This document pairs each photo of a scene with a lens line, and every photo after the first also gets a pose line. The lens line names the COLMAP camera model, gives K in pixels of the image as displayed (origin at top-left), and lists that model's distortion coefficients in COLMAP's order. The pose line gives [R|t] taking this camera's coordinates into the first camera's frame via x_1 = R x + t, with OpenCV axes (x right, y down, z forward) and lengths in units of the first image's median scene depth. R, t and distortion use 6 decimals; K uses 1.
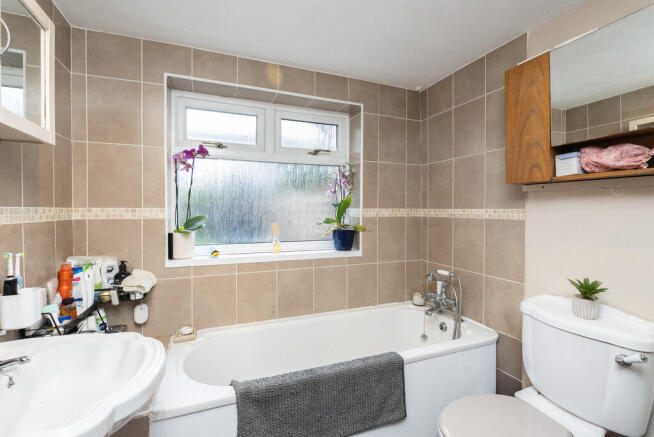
lens RADIAL K [[298.9, 0, 327.2], [0, 298.9, 214.7], [0, 0, 1]] dist [0.000276, 0.000045]
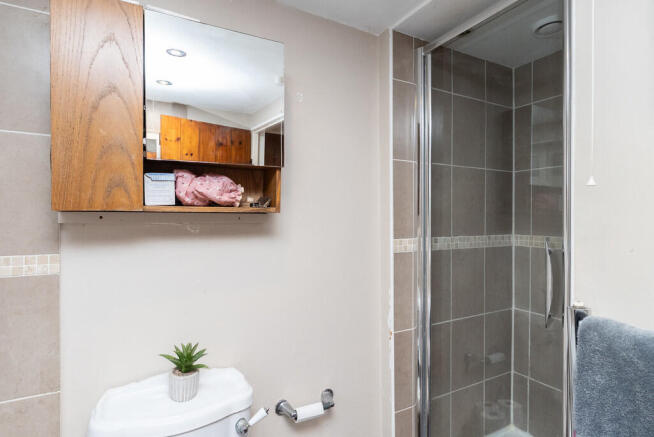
lens RADIAL K [[349.8, 0, 327.3], [0, 349.8, 219.0], [0, 0, 1]] dist [-0.001595, 0.000293]
pose [[-0.121568, -0.007910, 0.992552, -0.040642], [0.009614, 0.999912, 0.009146, -0.101139], [-0.992537, 0.010654, -0.121482, 0.700446]]
